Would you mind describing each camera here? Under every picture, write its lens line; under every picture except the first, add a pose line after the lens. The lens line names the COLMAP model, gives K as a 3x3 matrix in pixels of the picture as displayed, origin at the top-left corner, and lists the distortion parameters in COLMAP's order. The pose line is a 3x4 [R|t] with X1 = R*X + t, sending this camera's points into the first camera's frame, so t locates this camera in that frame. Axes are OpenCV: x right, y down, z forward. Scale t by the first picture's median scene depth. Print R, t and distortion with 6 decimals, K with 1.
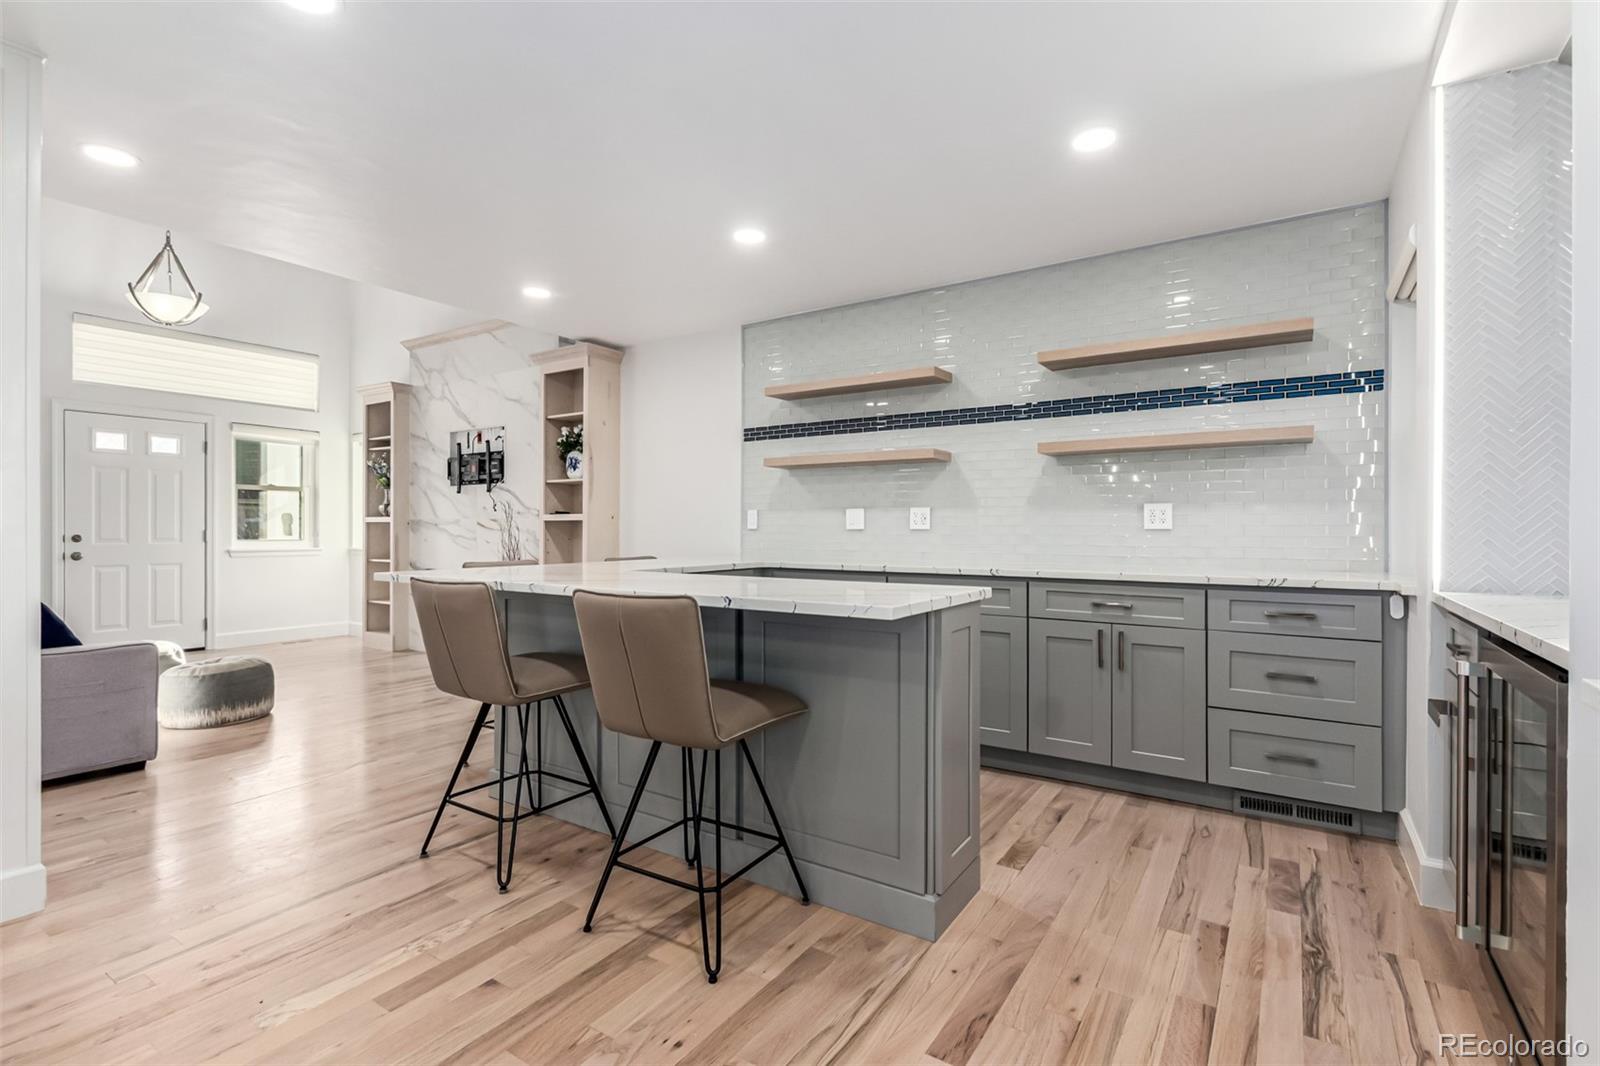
lens RADIAL K [[730.4, 0, 804.7], [0, 730.4, 534.6], [0, 0, 1]] dist [0.001901, -0.001660]
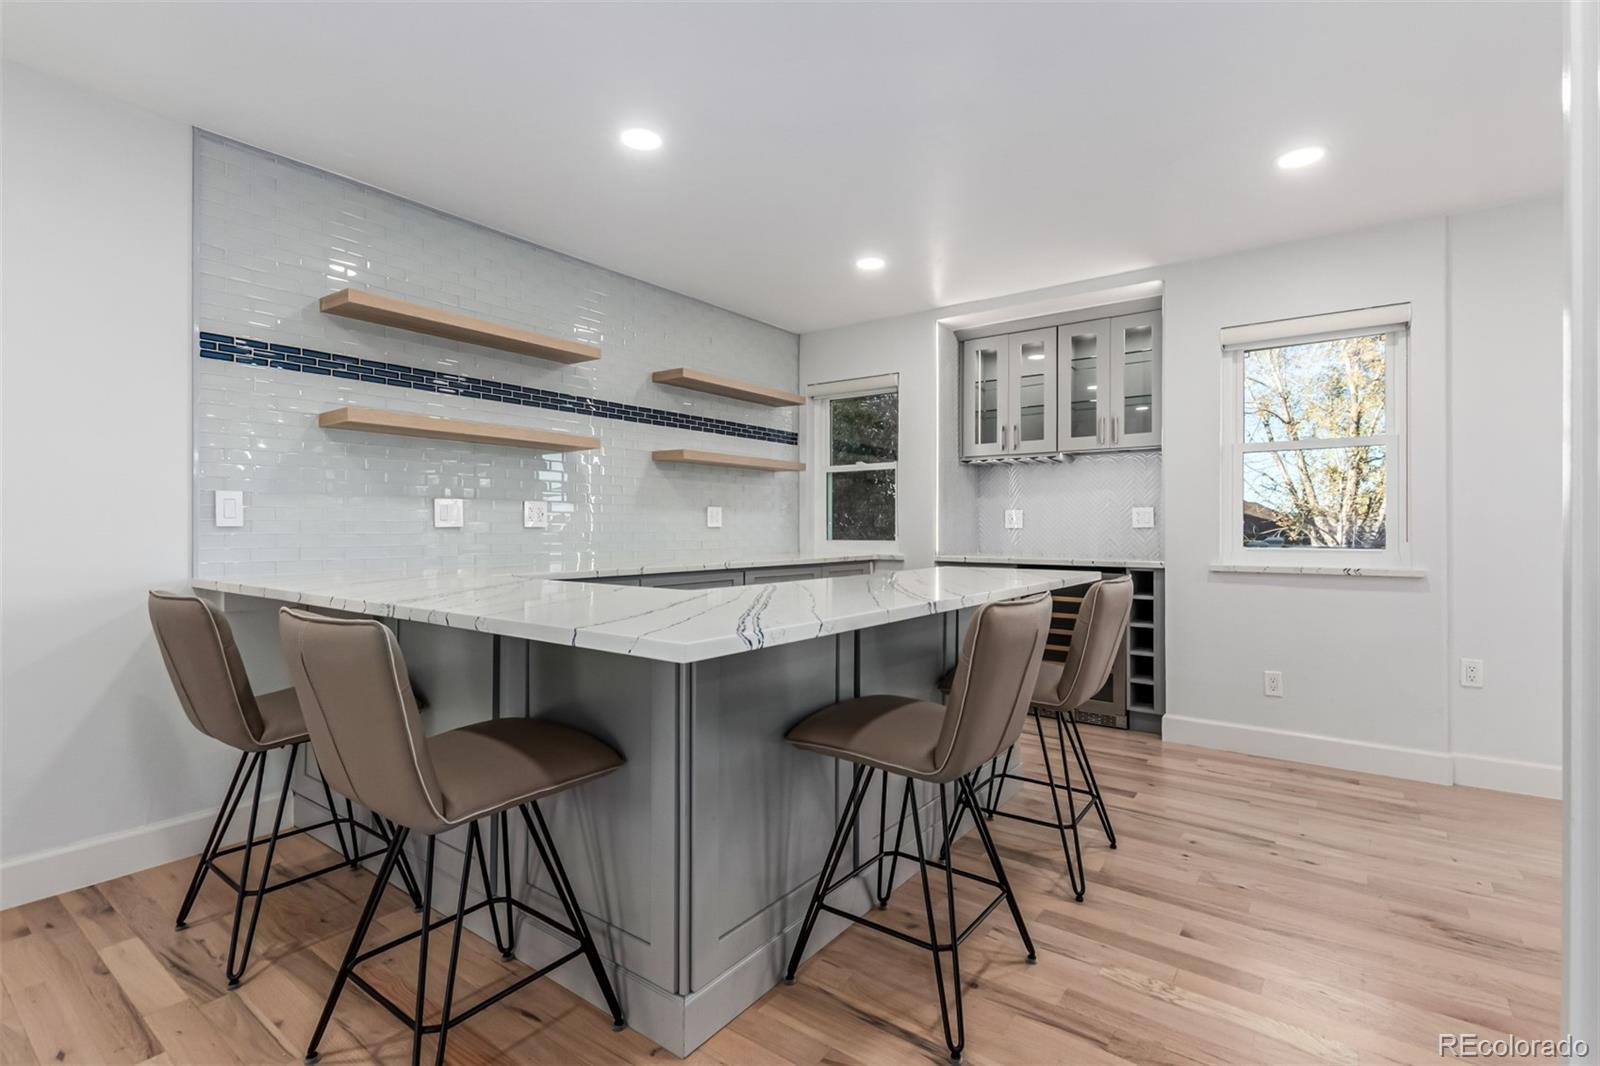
lens RADIAL K [[726.2, 0, 815.5], [0, 726.2, 532.1], [0, 0, 1]] dist [0.000335, -0.000079]
pose [[0.065535, -0.009526, 0.997805, -0.774685], [0.003788, 0.999950, 0.009297, -0.009293], [-0.997843, 0.003171, 0.065567, 0.733115]]
